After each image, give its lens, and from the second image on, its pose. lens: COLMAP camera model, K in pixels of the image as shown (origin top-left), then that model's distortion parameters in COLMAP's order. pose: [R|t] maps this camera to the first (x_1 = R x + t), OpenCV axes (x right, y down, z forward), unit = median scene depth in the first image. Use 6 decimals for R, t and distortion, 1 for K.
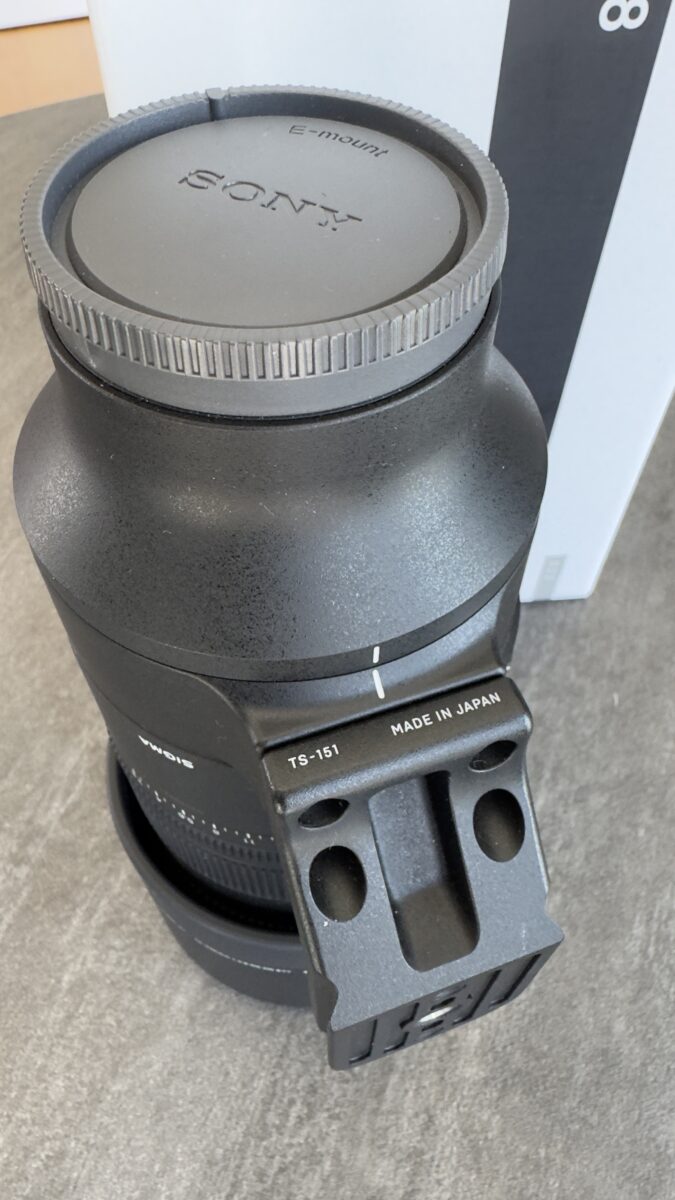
lens RADIAL K [[846.0, 0, 338.1], [0, 846.0, 551.1], [0, 0, 1]] dist [-0.006053, 0.000887]
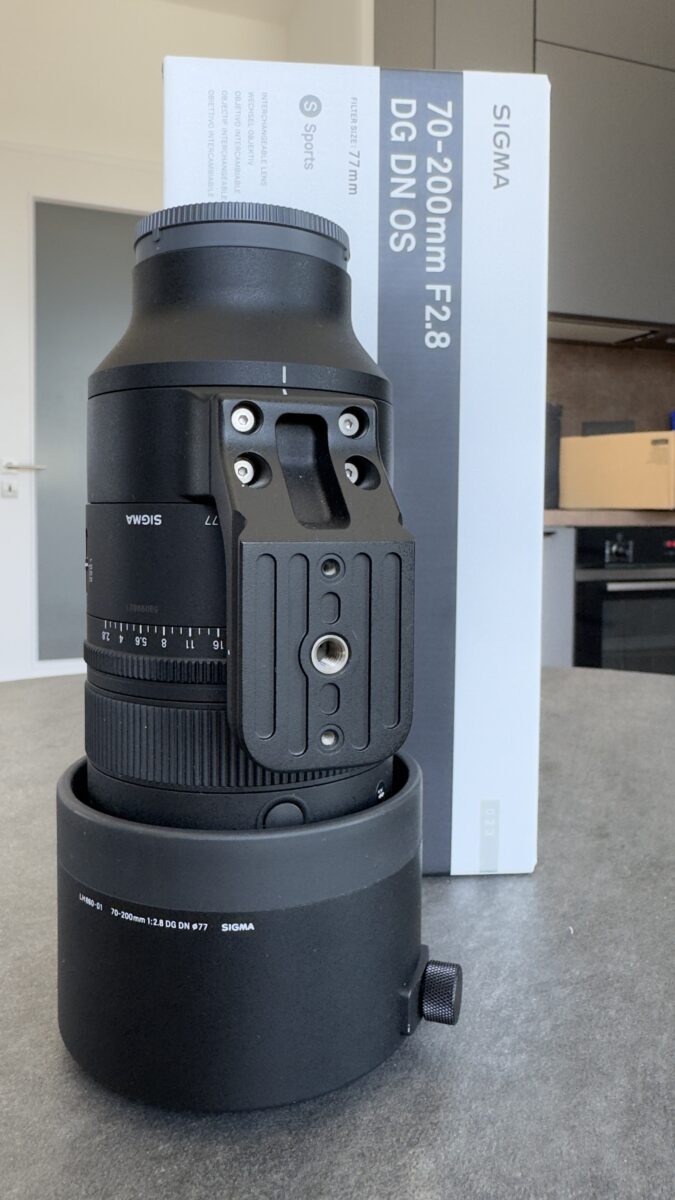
lens RADIAL K [[846.0, 0, 338.1], [0, 846.0, 551.1], [0, 0, 1]] dist [-0.006053, 0.000887]
pose [[0.999978, 0.005286, 0.004058, 0.064902], [-0.000497, 0.666430, -0.745567, 0.714074], [-0.006645, 0.745549, 0.666418, 0.040498]]
